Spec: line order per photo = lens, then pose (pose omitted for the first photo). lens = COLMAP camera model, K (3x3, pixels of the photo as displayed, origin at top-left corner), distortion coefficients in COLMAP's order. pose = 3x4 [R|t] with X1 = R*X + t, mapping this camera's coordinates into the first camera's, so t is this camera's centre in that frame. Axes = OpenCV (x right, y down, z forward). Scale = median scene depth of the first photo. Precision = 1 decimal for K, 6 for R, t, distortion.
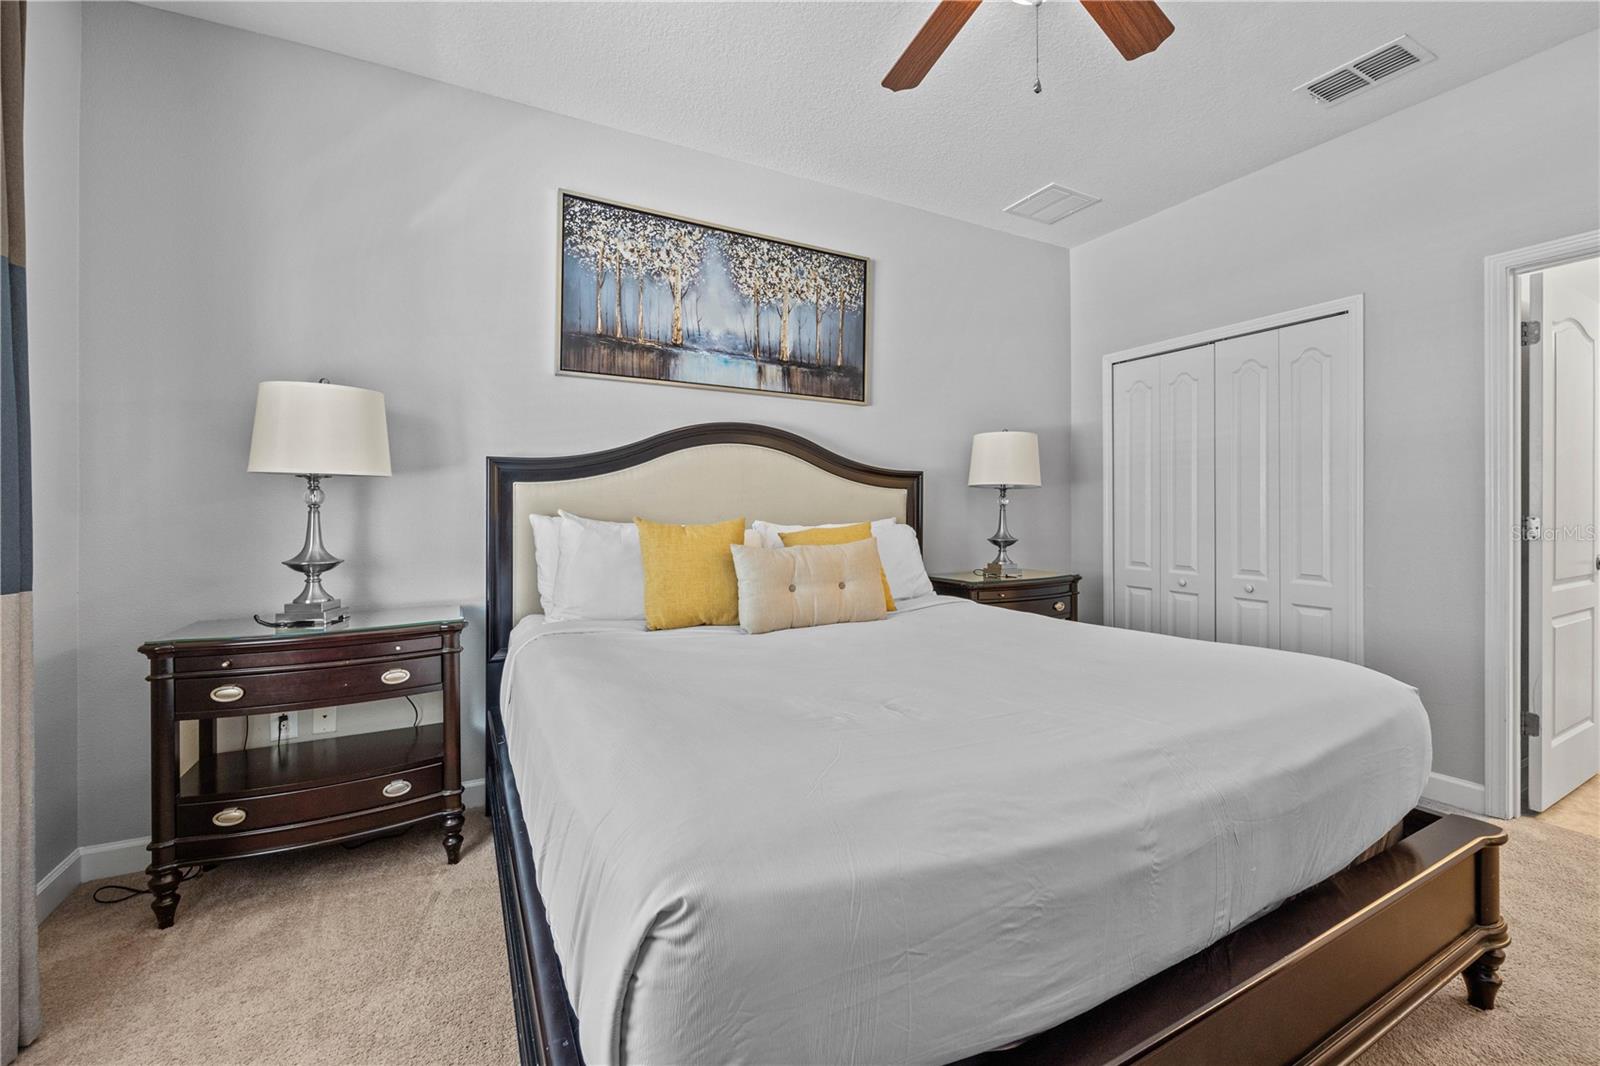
lens RADIAL K [[689.2, 0, 839.7], [0, 689.2, 500.9], [0, 0, 1]] dist [-0.000371, -0.000038]
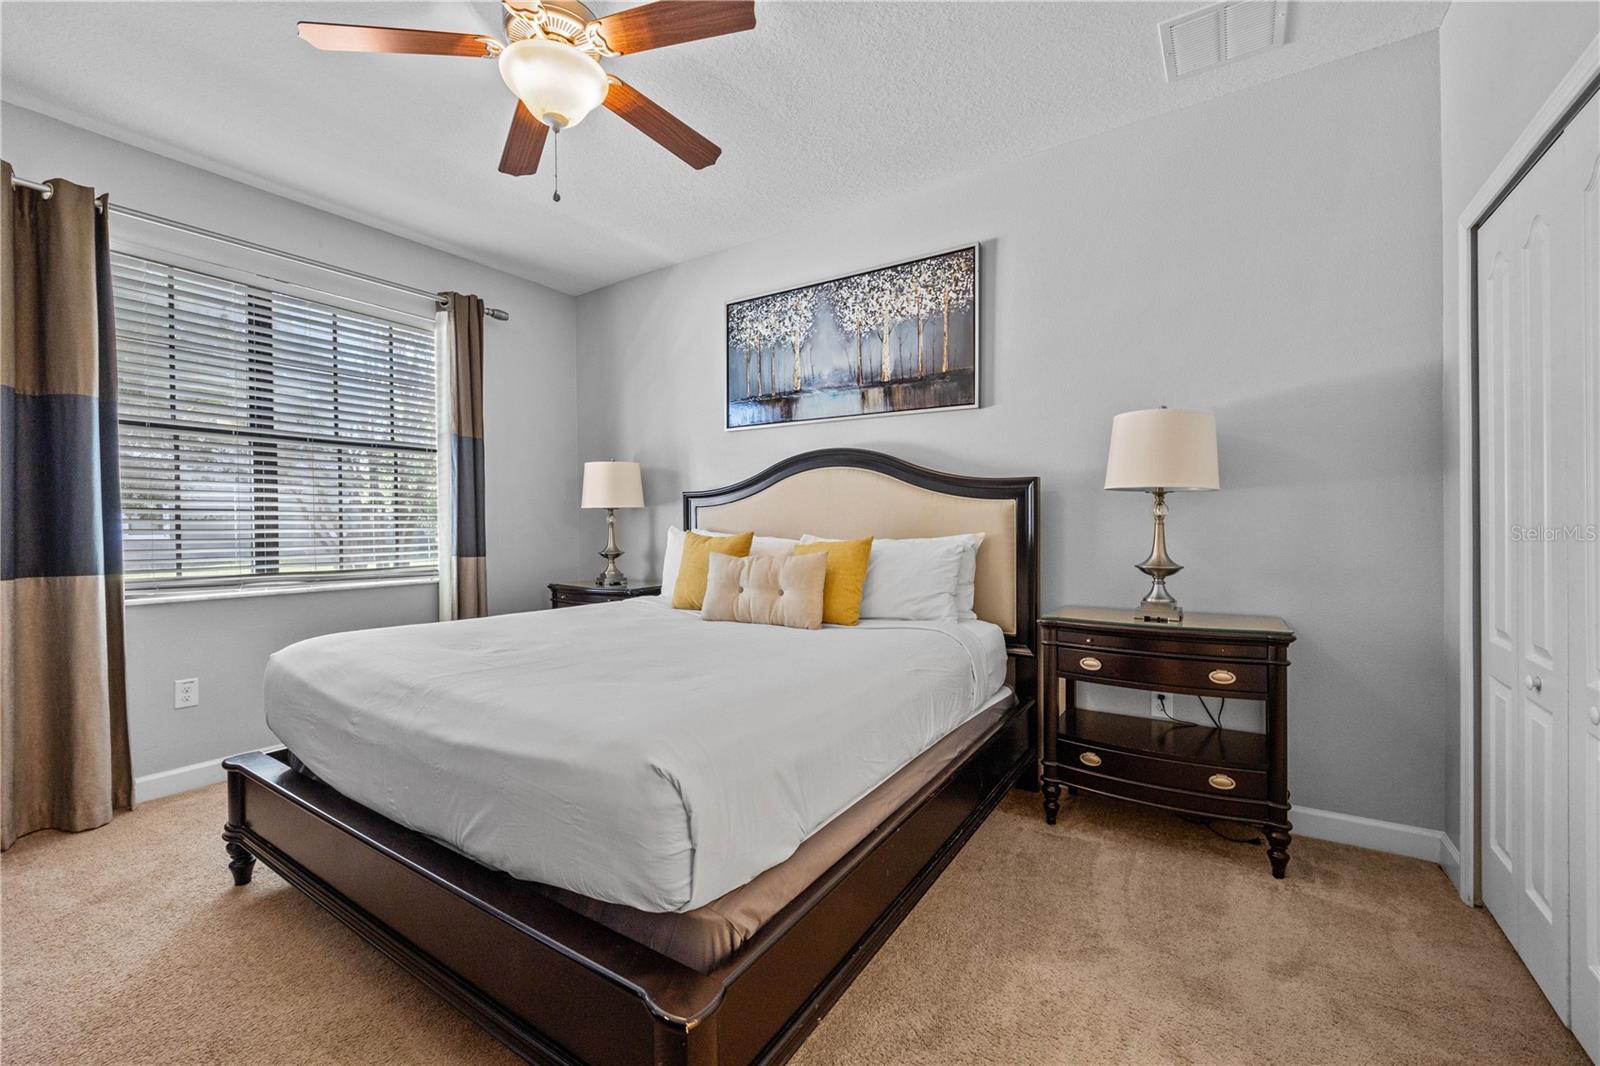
lens RADIAL K [[640.6, 0, 795.6], [0, 640.6, 532.6], [0, 0, 1]] dist [-0.006722, -0.000214]
pose [[0.455312, 0.007922, -0.890297, 0.733799], [0.015965, 0.999727, 0.017060, 0.006645], [0.890189, -0.021982, 0.455061, 0.439684]]
